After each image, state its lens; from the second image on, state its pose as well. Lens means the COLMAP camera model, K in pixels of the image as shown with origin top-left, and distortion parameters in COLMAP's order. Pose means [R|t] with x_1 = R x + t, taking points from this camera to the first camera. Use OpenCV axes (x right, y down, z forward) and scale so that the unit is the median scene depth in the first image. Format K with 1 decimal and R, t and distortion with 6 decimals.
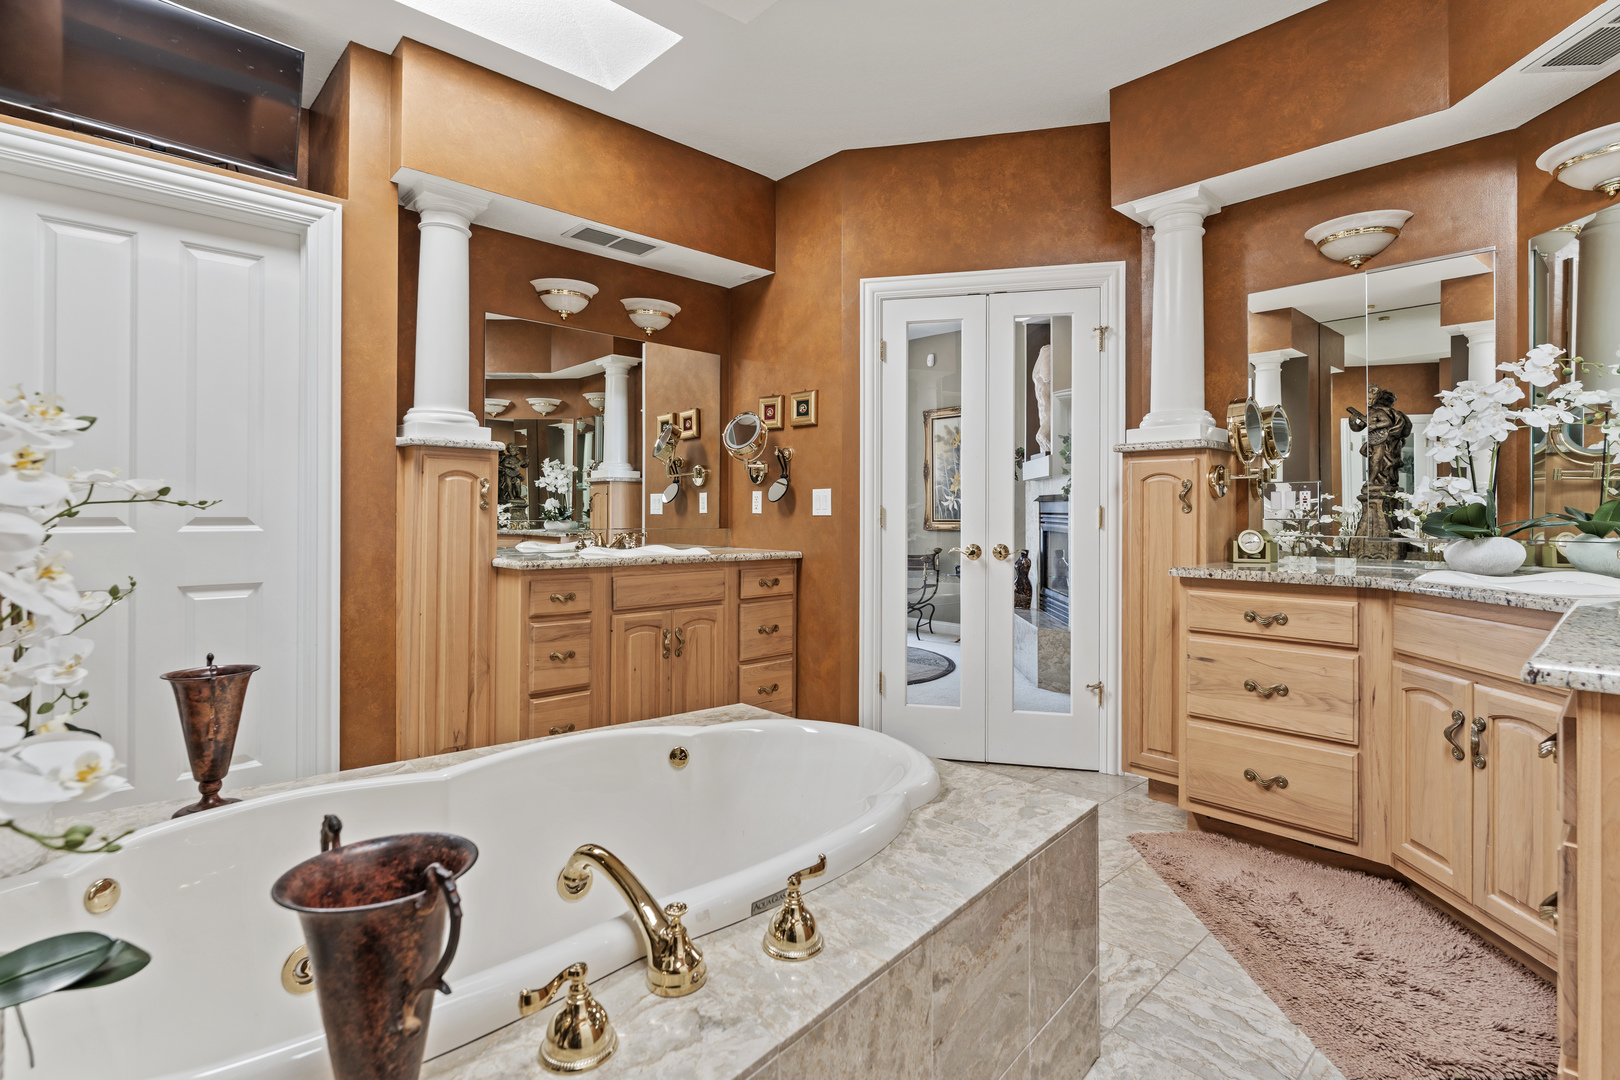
lens RADIAL K [[768.9, 0, 813.0], [0, 768.9, 525.6], [0, 0, 1]] dist [-0.004463, 0.000547]
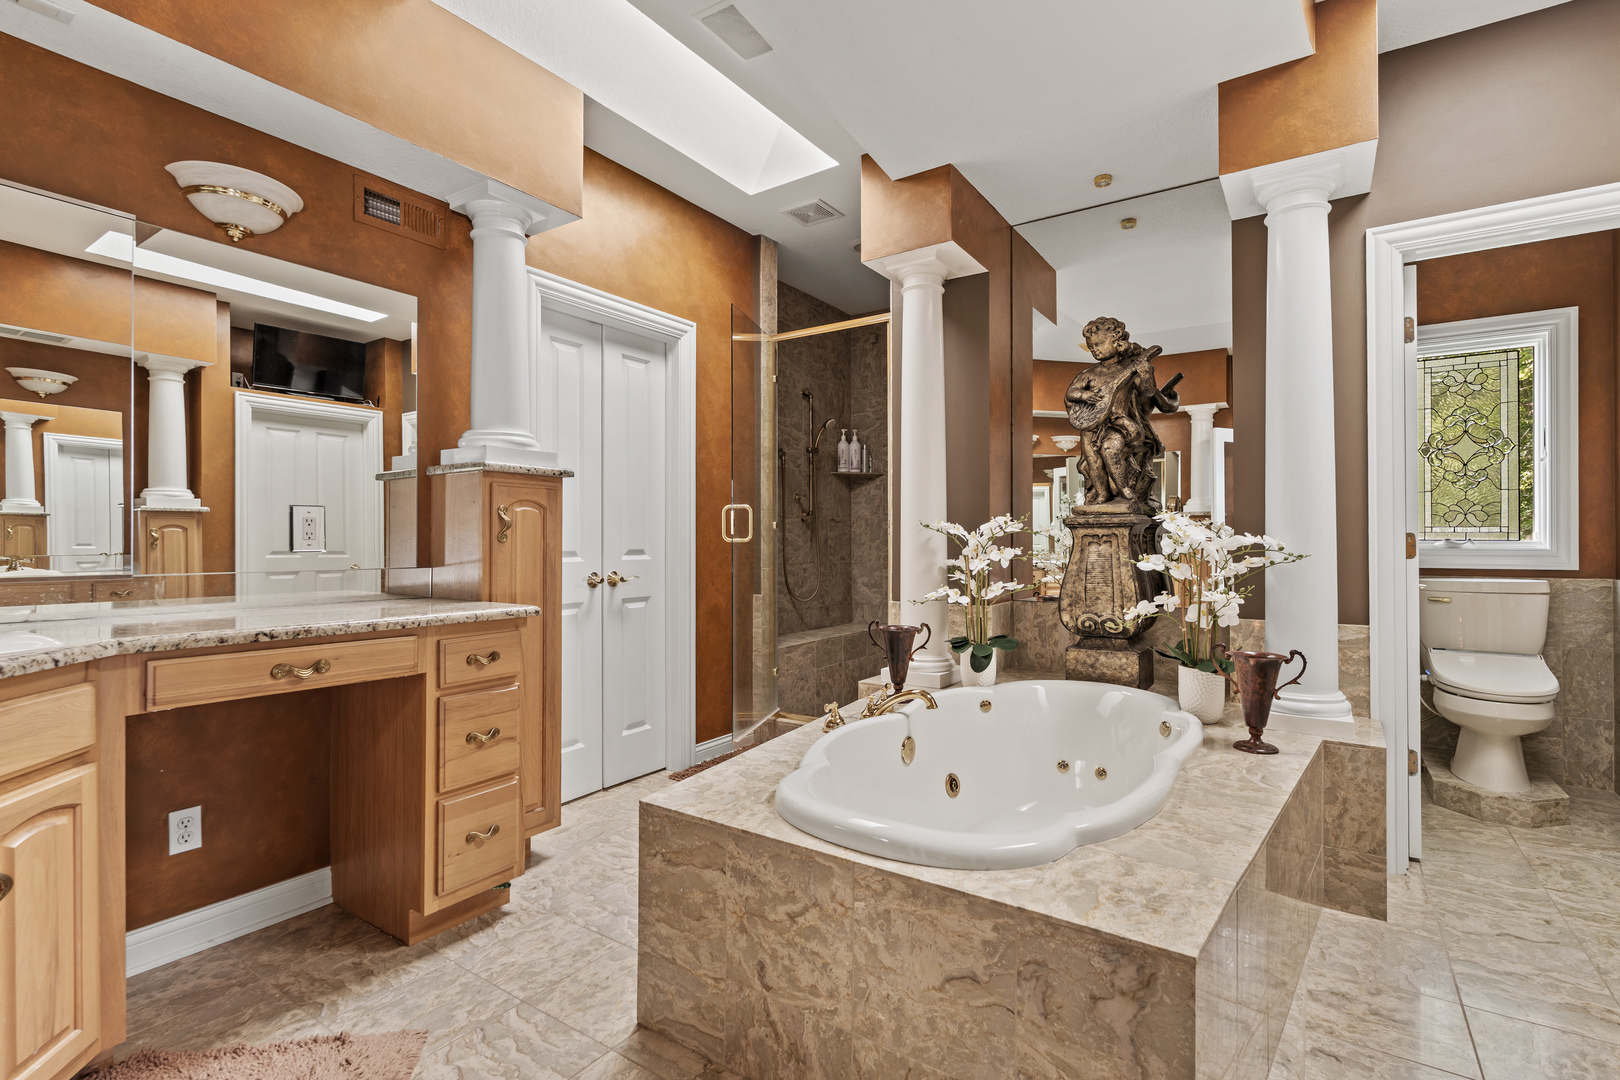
lens RADIAL K [[756.4, 0, 806.4], [0, 756.4, 540.0], [0, 0, 1]] dist [0.003101, 0.000369]
pose [[-0.977441, -0.000434, -0.211208, 0.376686], [-0.001184, 0.999993, 0.003427, -0.033573], [0.211205, 0.003599, -0.977435, 2.222892]]
